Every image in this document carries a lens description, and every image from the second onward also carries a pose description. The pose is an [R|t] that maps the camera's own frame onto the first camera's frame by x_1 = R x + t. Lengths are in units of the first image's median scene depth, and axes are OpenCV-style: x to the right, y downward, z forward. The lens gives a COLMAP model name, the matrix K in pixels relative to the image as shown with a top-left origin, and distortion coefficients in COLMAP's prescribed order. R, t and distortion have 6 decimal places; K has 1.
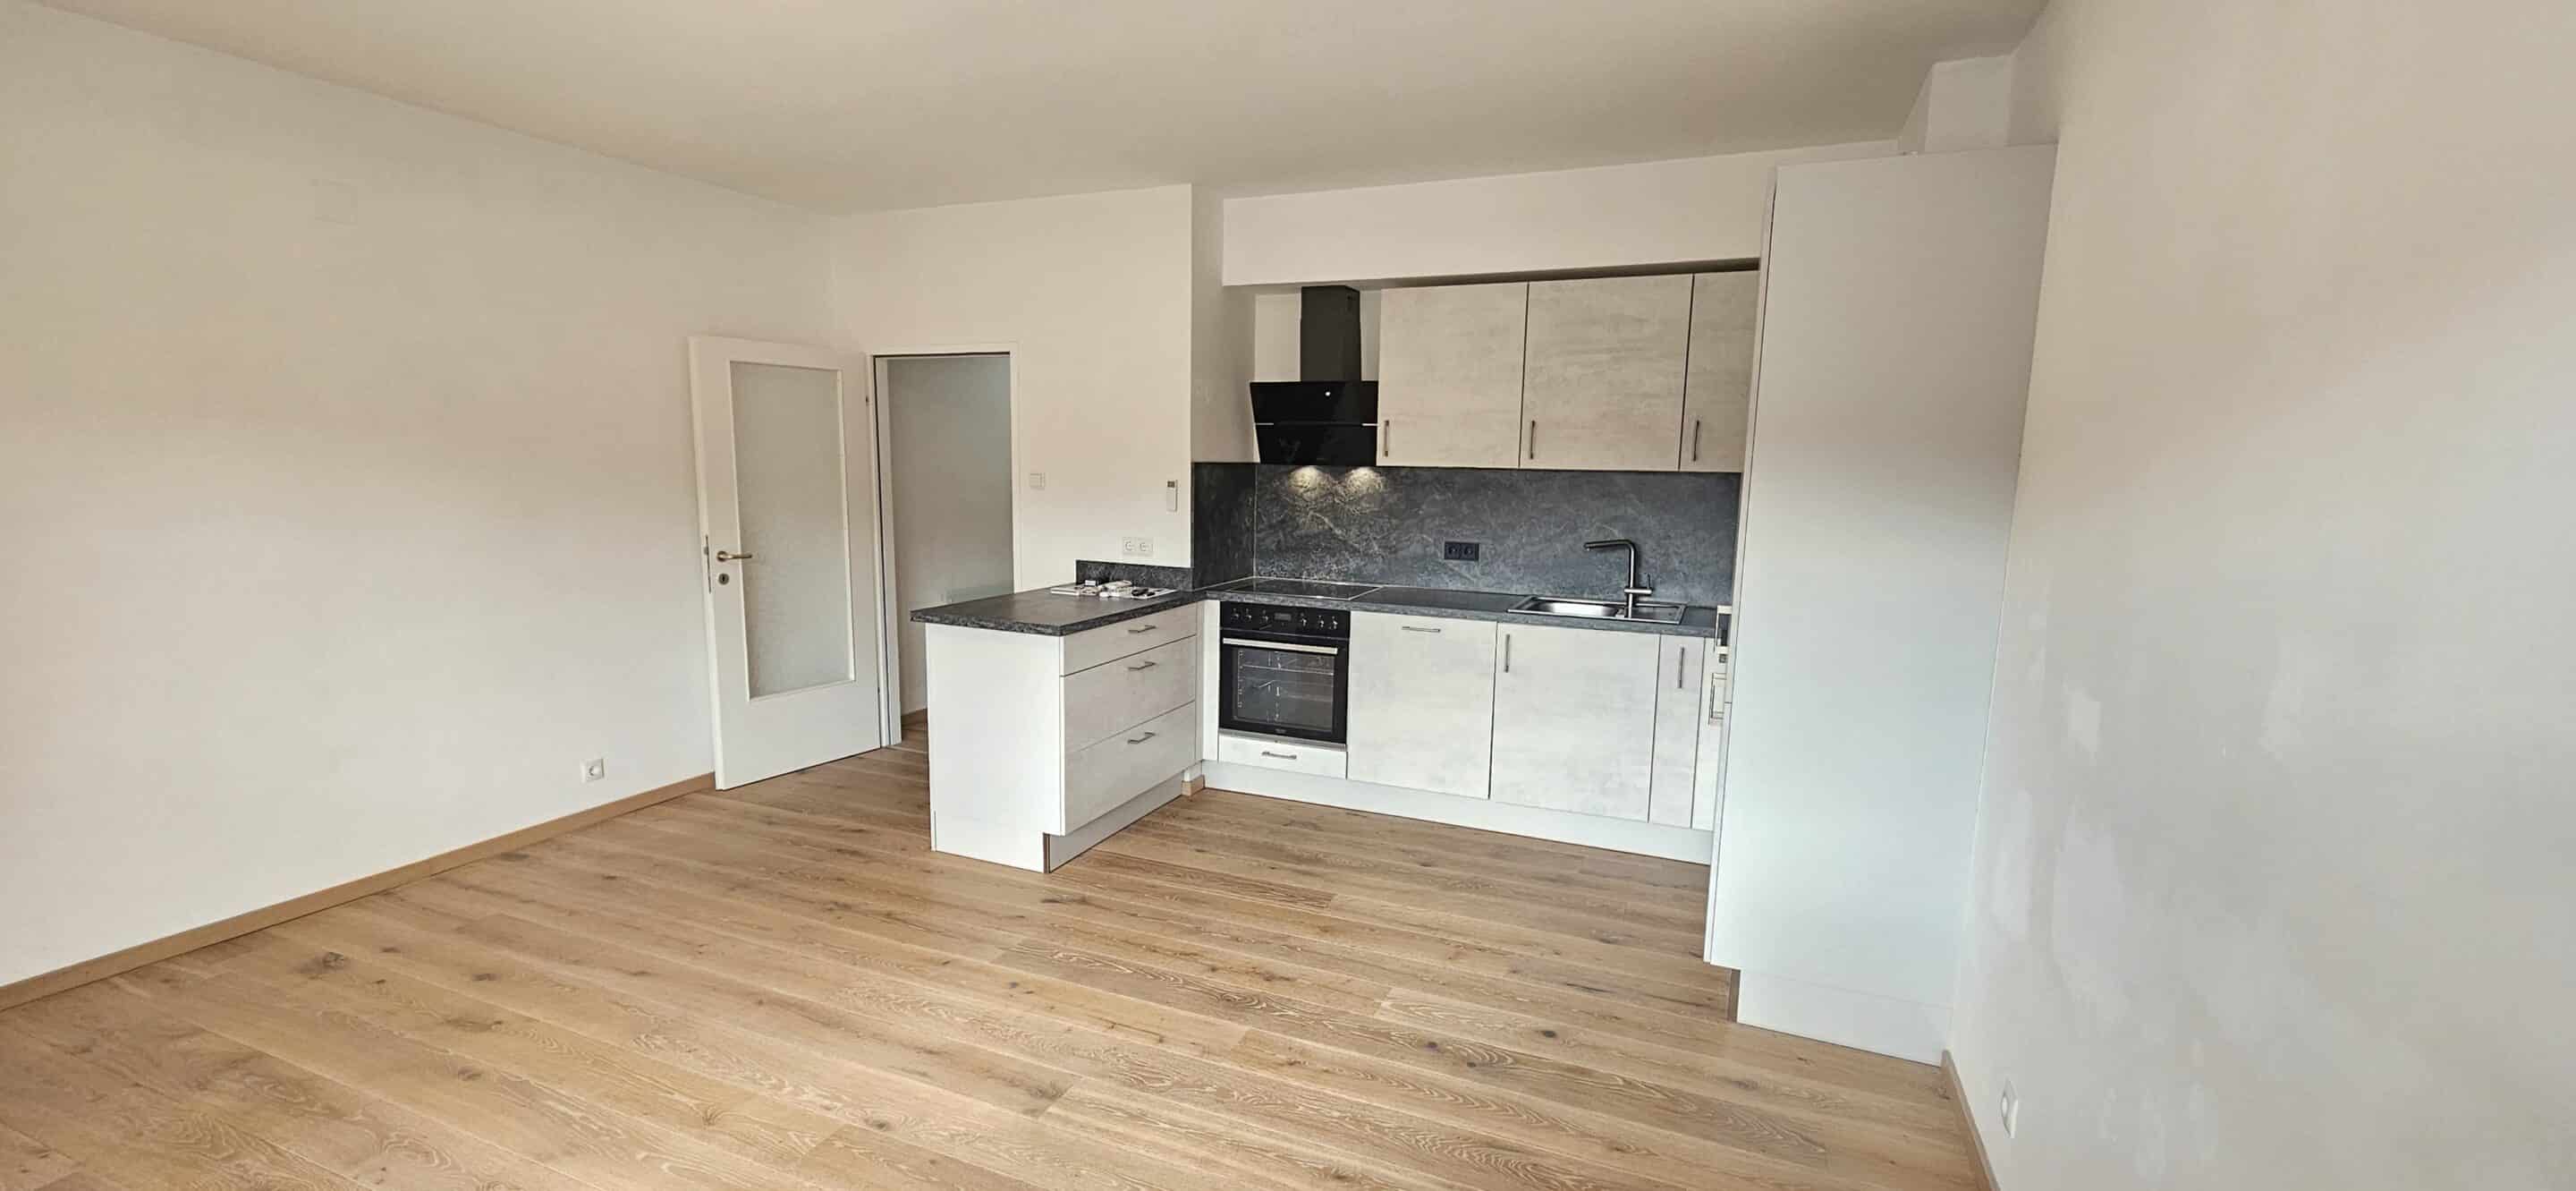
lens RADIAL K [[1061.6, 0, 1277.5], [0, 1061.6, 621.3], [0, 0, 1]] dist [-0.000349, -0.000059]
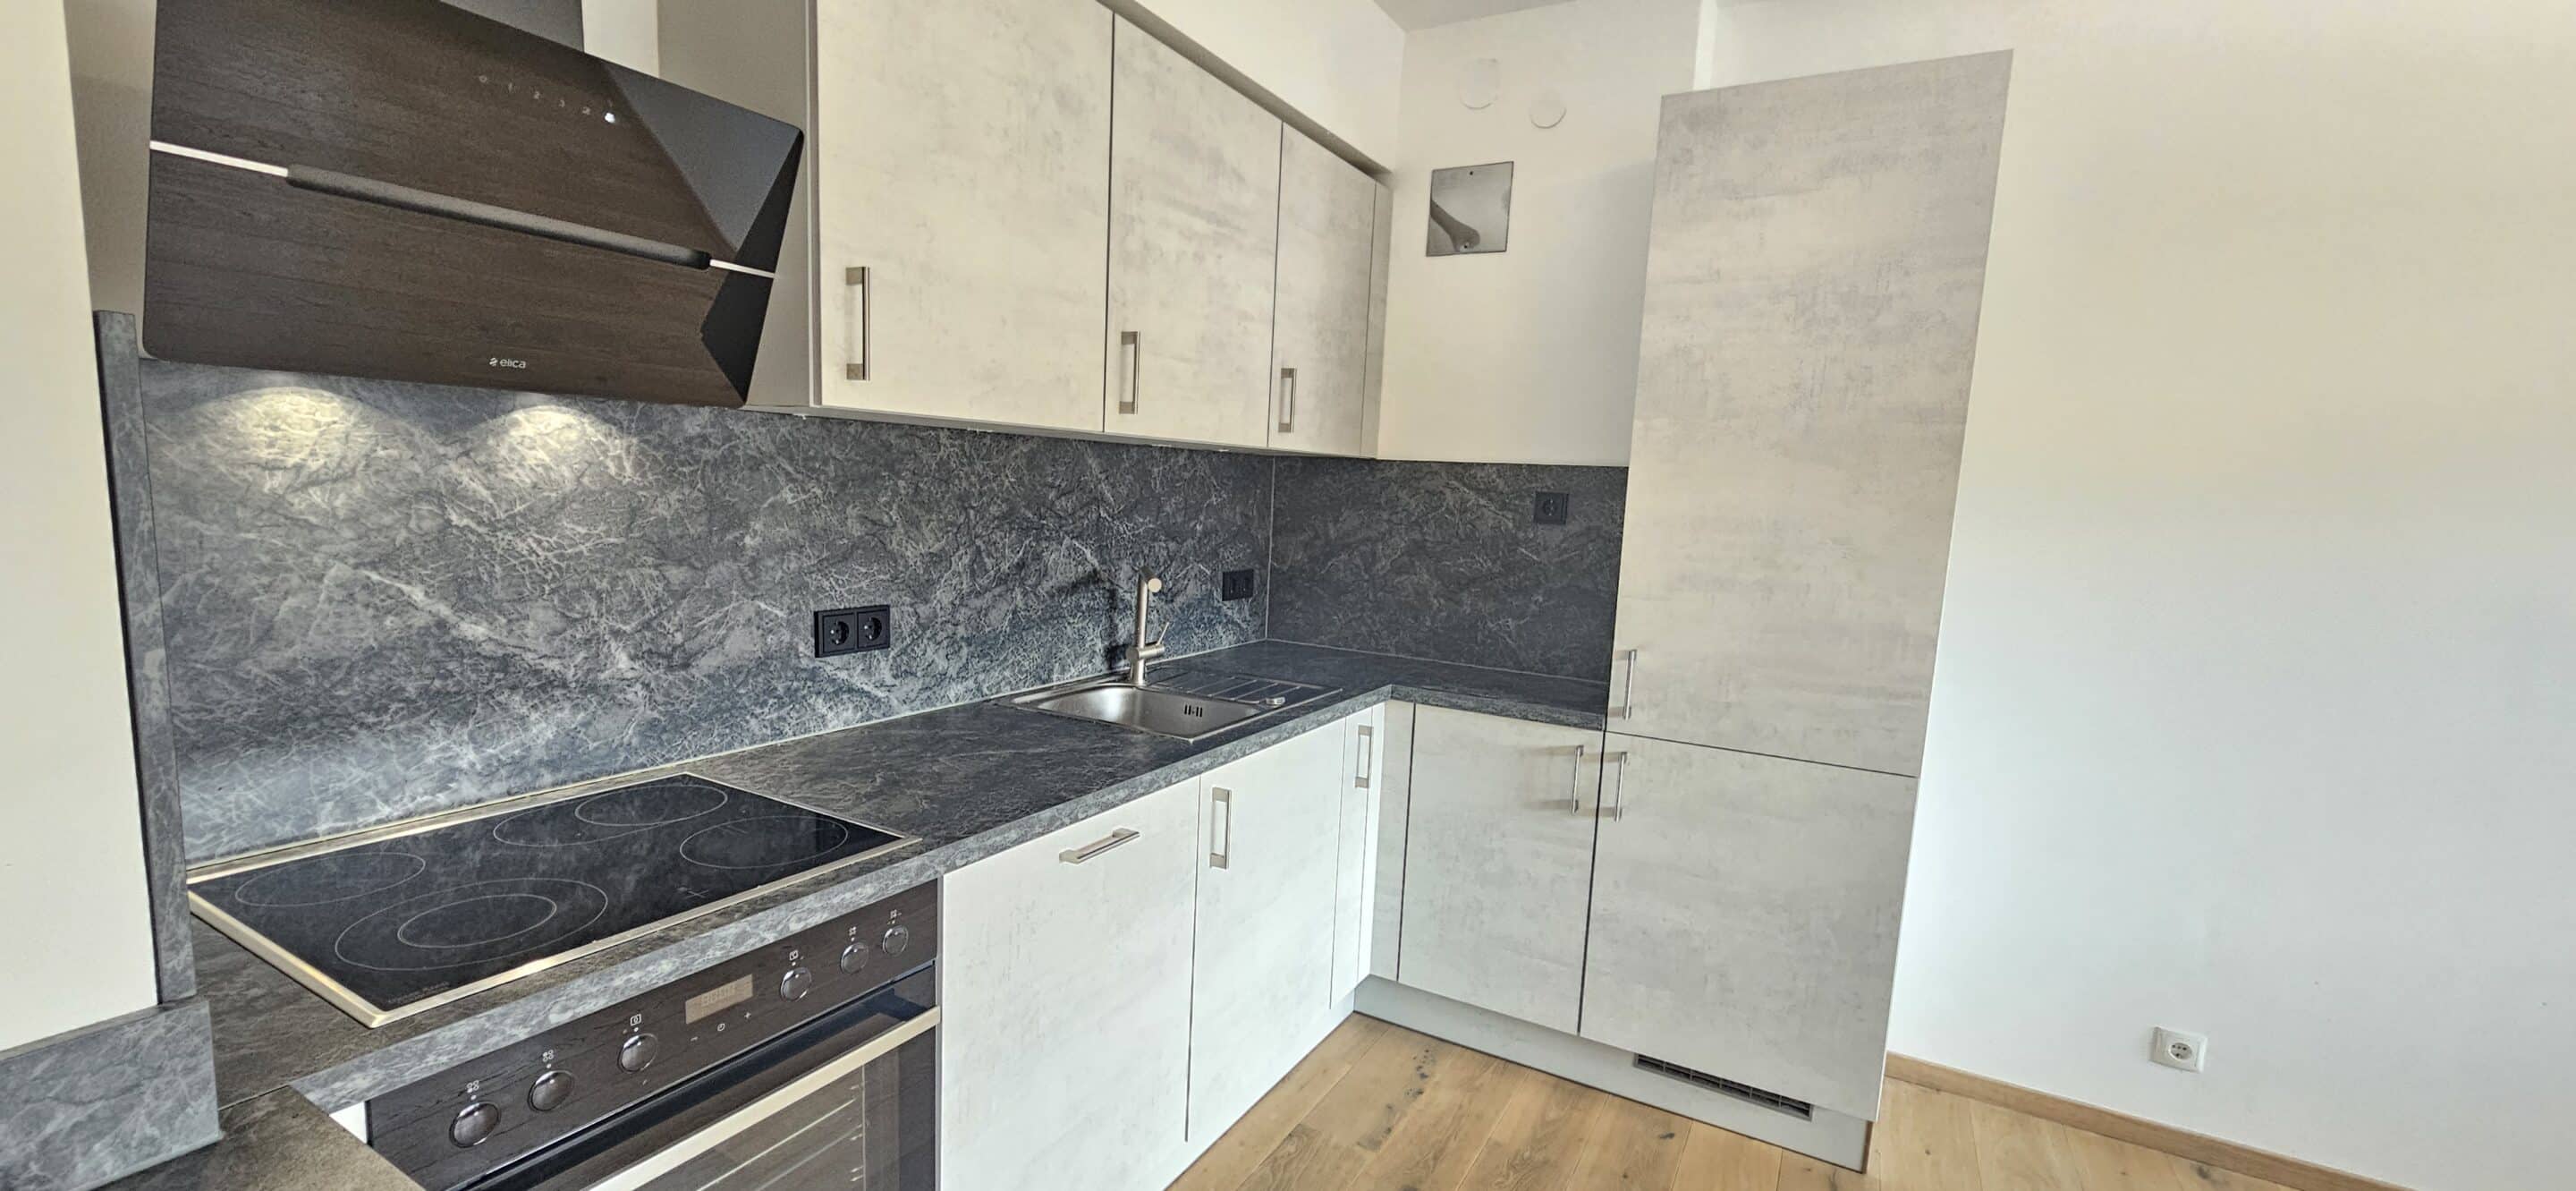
lens RADIAL K [[1061.6, 0, 1277.5], [0, 1061.6, 621.3], [0, 0, 1]] dist [-0.000349, -0.000059]
pose [[0.115474, -0.146193, 0.982493, -0.198918], [0.103628, 0.985486, 0.134459, -0.105798], [-0.987890, 0.086287, 0.128948, 0.782535]]
